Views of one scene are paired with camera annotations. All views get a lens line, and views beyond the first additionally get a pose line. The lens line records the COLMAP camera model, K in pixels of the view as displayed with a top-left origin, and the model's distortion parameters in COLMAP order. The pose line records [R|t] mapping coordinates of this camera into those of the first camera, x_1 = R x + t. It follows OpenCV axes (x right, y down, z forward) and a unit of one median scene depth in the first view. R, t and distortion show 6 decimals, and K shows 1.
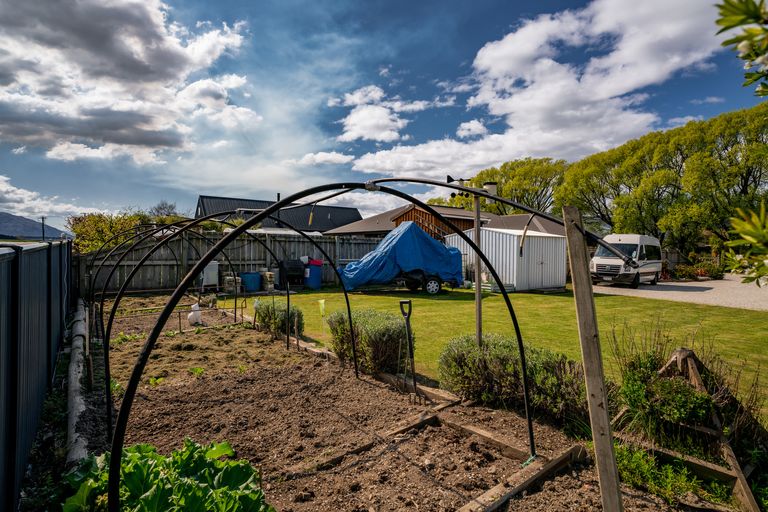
lens RADIAL K [[430.6, 0, 384.5], [0, 430.6, 249.9], [0, 0, 1]] dist [0.068620, 0.001909]
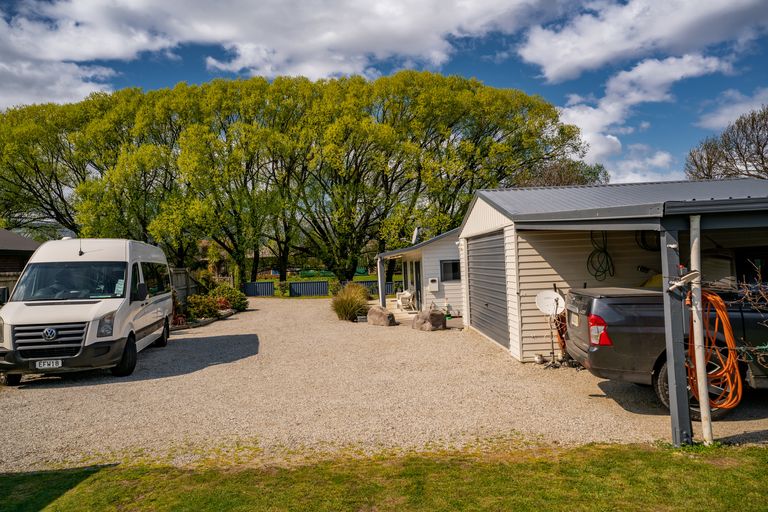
lens RADIAL K [[568.1, 0, 385.9], [0, 568.1, 251.3], [0, 0, 1]] dist [0.144737, 0.013474]
pose [[0.578562, -0.021241, 0.815362, 0.118700], [0.046504, 0.998894, -0.006977, -0.003360], [-0.814311, 0.041954, 0.578910, 0.214787]]
